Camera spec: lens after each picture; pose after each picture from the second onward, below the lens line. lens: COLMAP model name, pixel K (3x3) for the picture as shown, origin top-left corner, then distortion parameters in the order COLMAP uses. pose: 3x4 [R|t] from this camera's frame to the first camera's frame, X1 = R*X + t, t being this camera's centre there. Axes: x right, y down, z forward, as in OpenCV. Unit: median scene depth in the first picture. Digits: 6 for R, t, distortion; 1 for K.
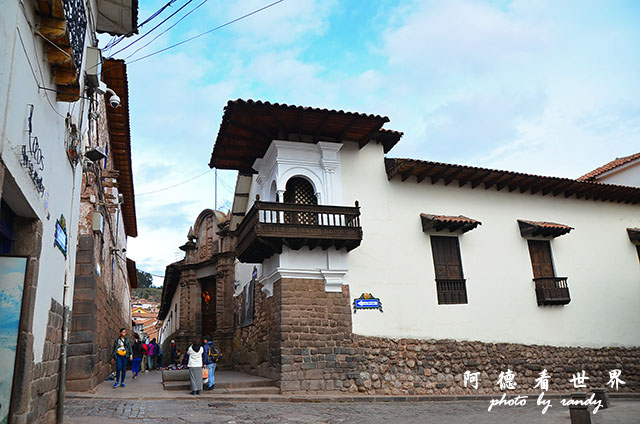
lens RADIAL K [[473.3, 0, 320.0], [0, 473.3, 212.0], [0, 0, 1]] dist [-0.183019, -0.001506]
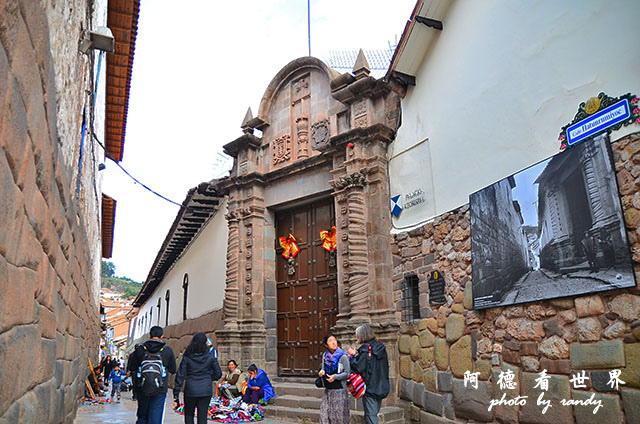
lens RADIAL K [[473.3, 0, 320.0], [0, 473.3, 212.0], [0, 0, 1]] dist [-0.183019, -0.001506]
pose [[0.996341, 0.047356, 0.071147, -0.245814], [-0.047555, 0.998868, 0.001112, 0.145584], [-0.071013, -0.004492, 0.997465, 0.531744]]
